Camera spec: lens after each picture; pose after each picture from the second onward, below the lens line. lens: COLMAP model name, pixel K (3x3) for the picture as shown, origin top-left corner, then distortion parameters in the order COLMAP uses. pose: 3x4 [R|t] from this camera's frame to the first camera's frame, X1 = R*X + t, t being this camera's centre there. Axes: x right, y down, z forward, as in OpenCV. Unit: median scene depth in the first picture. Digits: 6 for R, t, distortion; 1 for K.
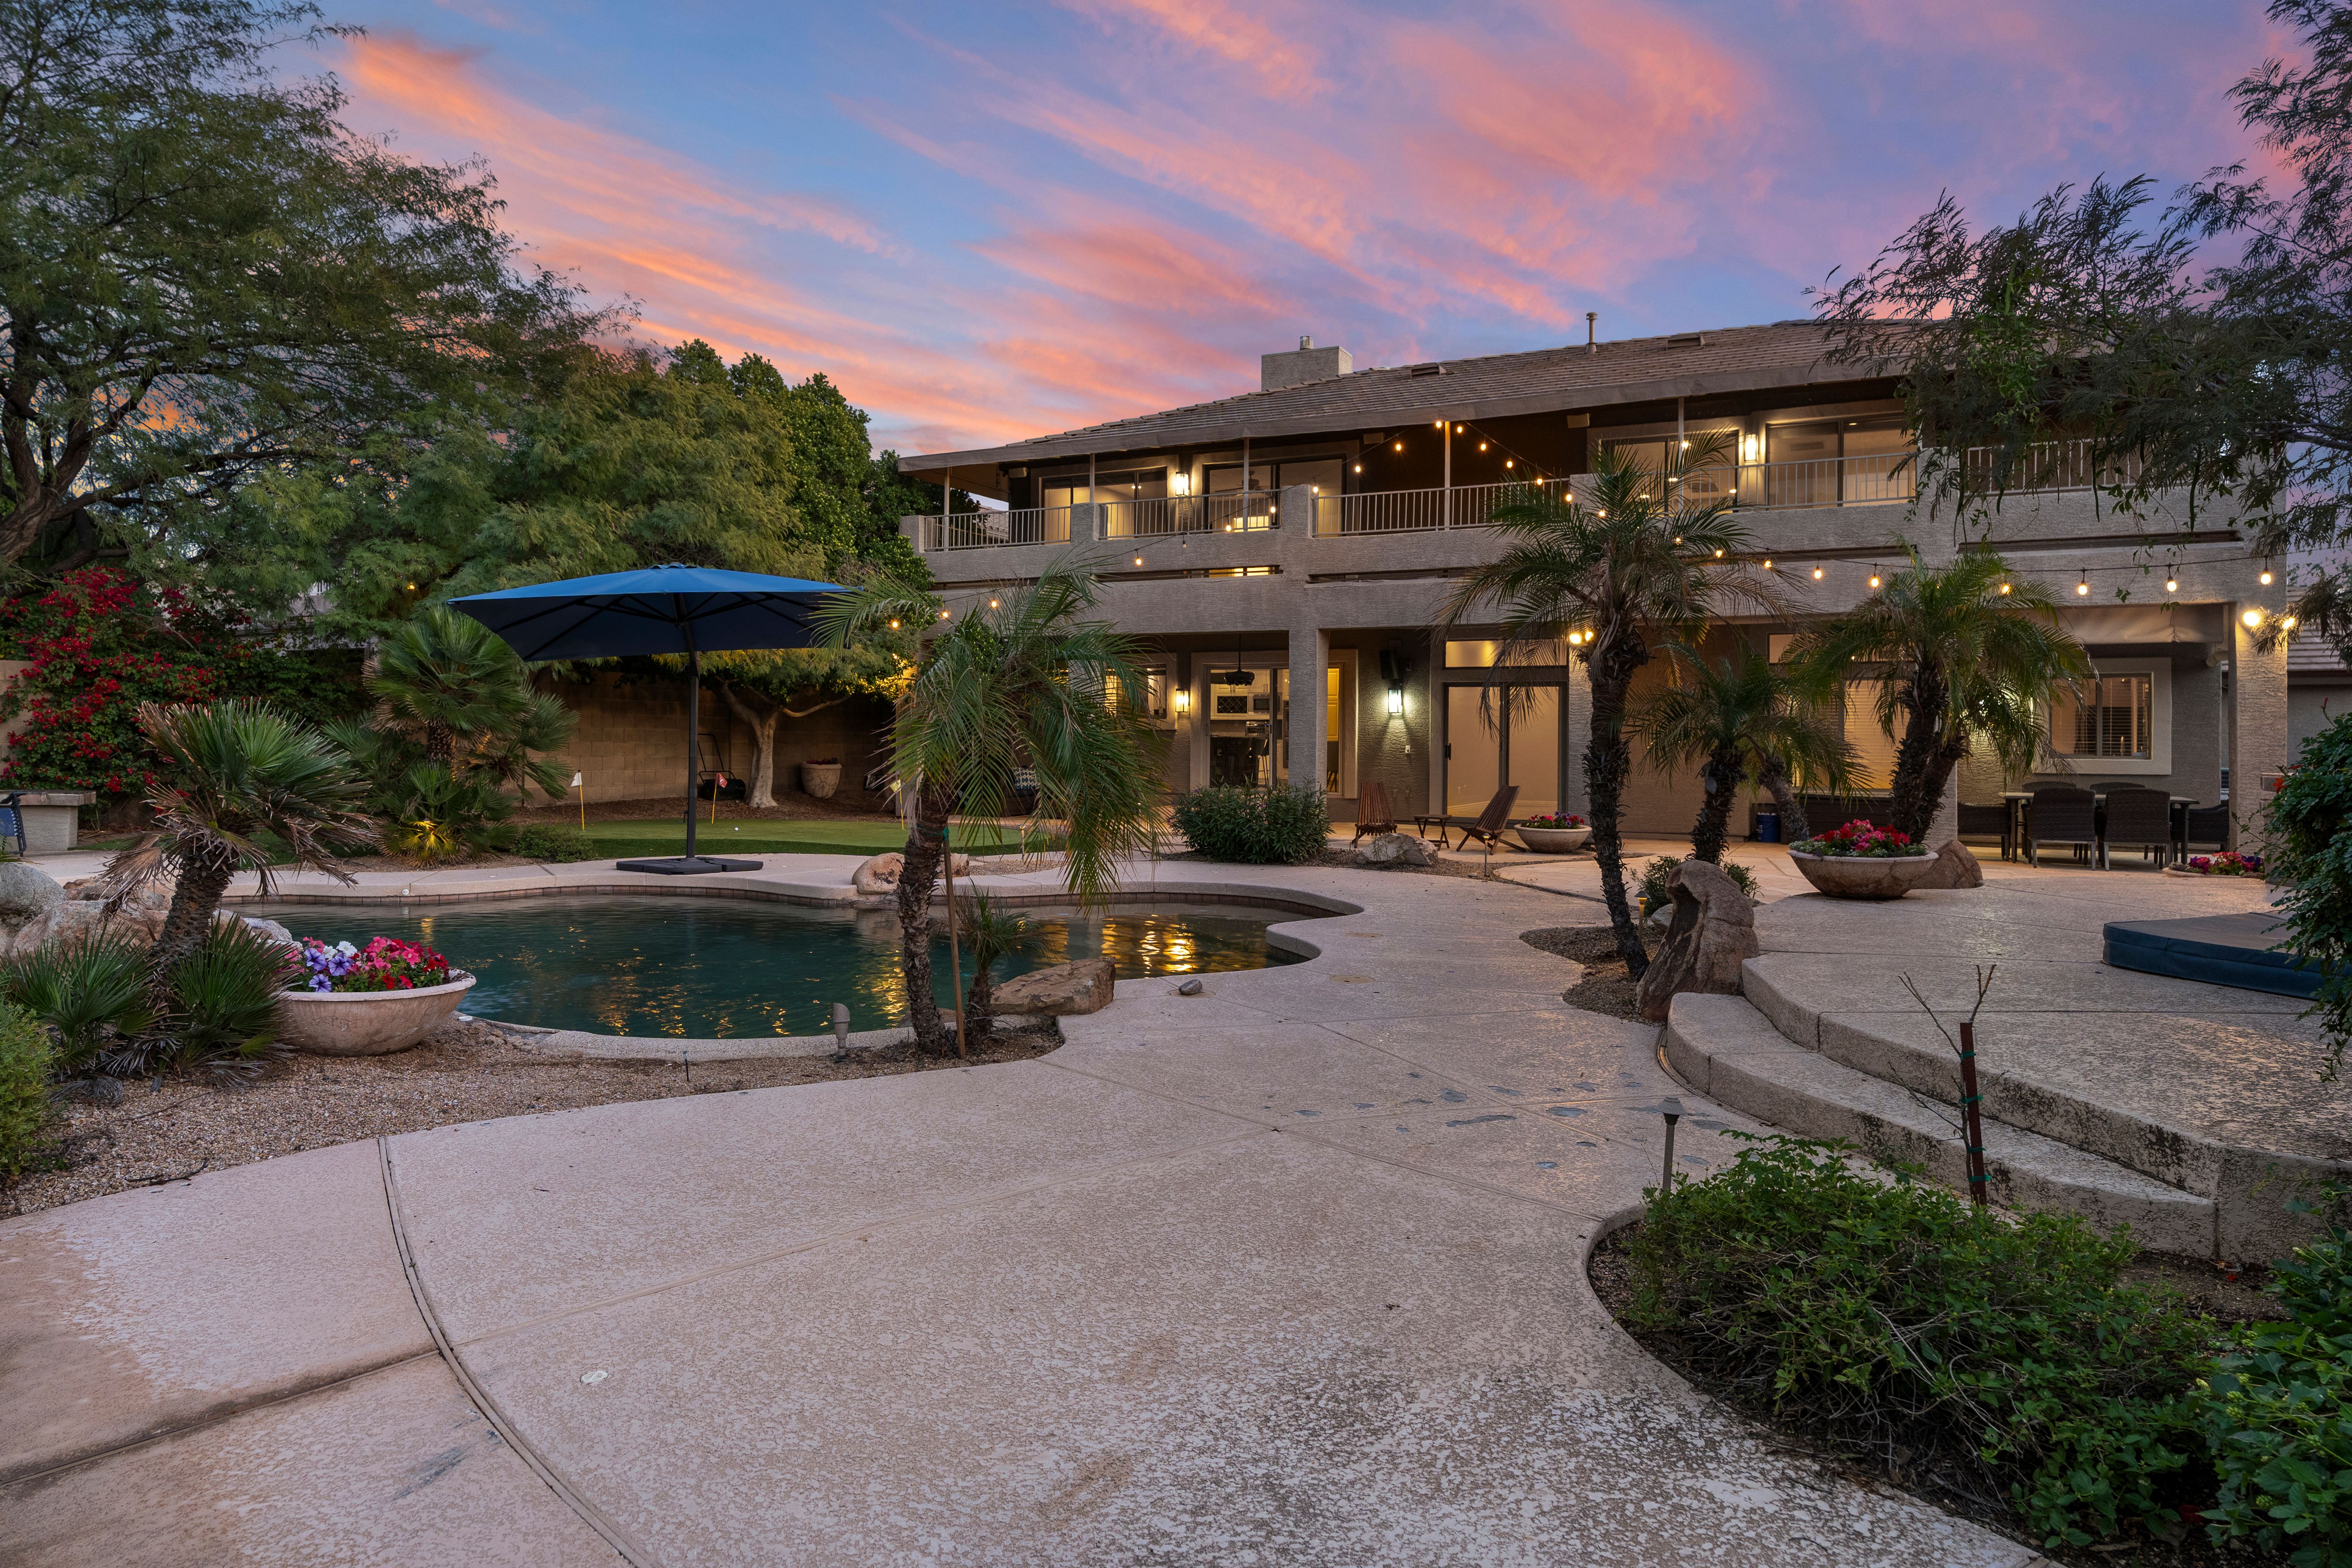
lens RADIAL K [[1392.1, 0, 1176.0], [0, 1392.1, 784.0], [0, 0, 1]] dist [0.013978, -0.000034]
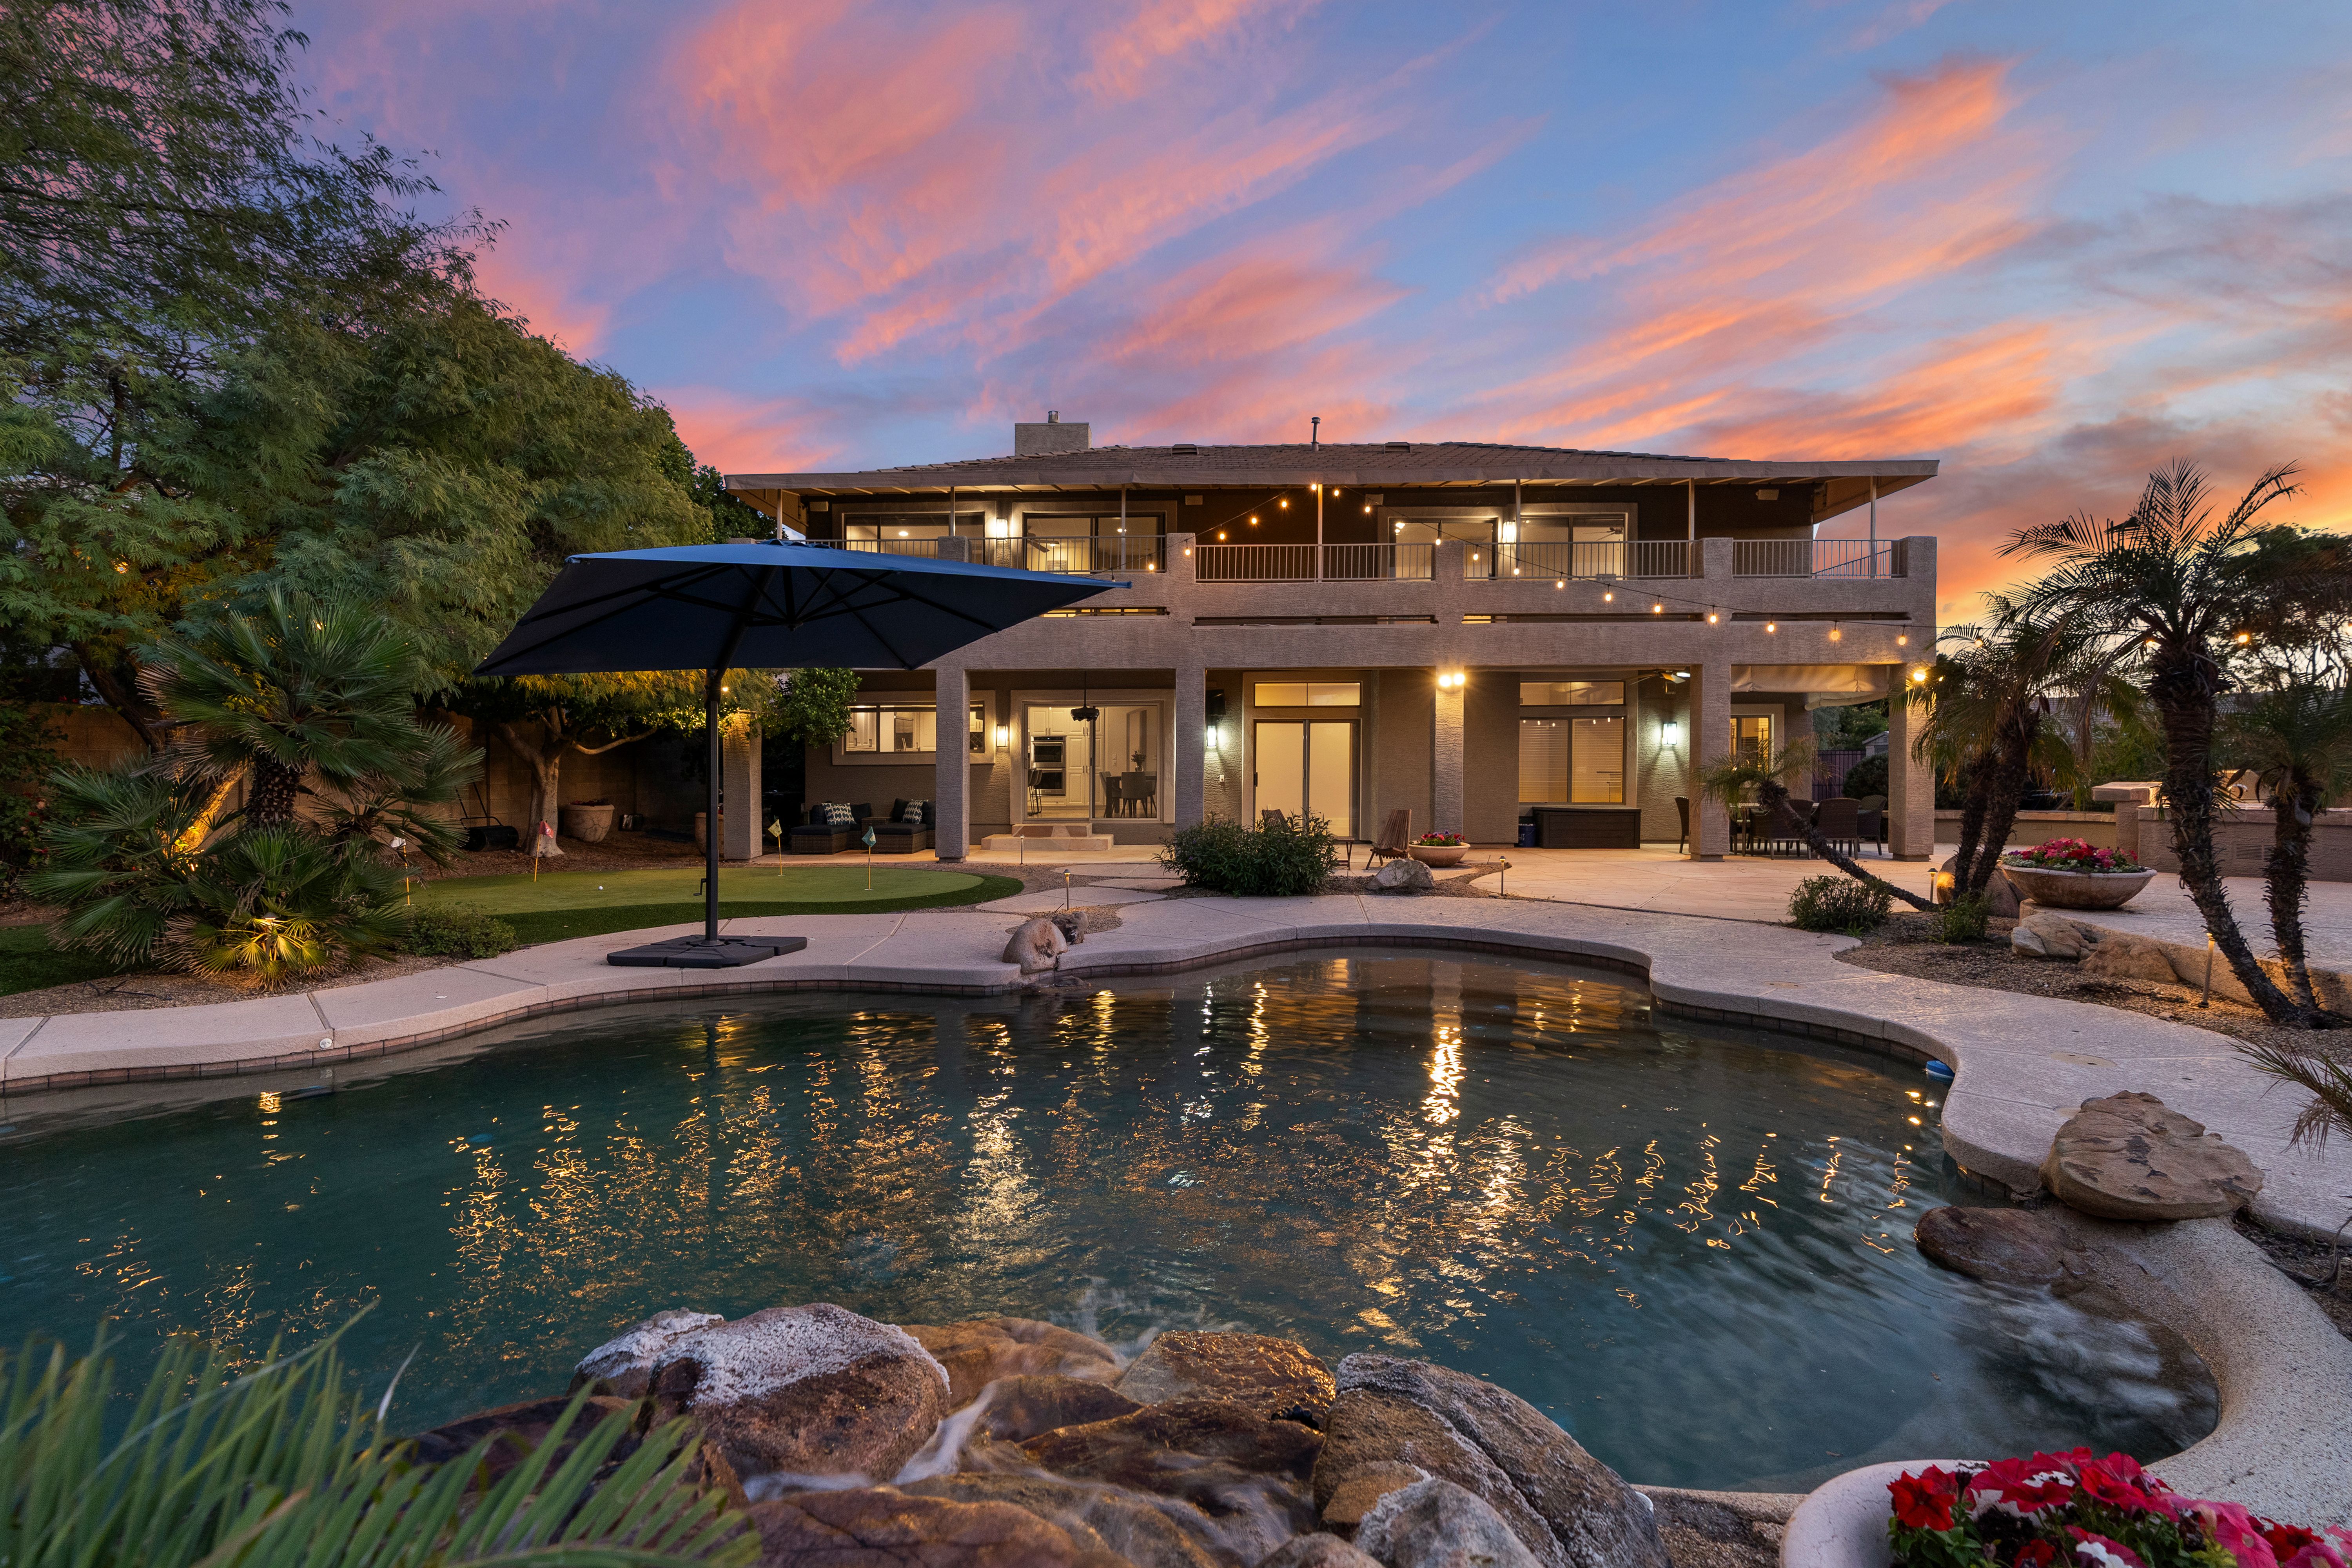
lens RADIAL K [[1051.0, 0, 1176.5], [0, 1051.0, 805.1], [0, 0, 1]] dist [-0.000440, 0.000407]
pose [[0.905036, -0.029424, 0.424317, -0.259615], [0.027465, 0.999565, 0.010733, -0.014623], [-0.424448, 0.001940, 0.905450, 0.268611]]
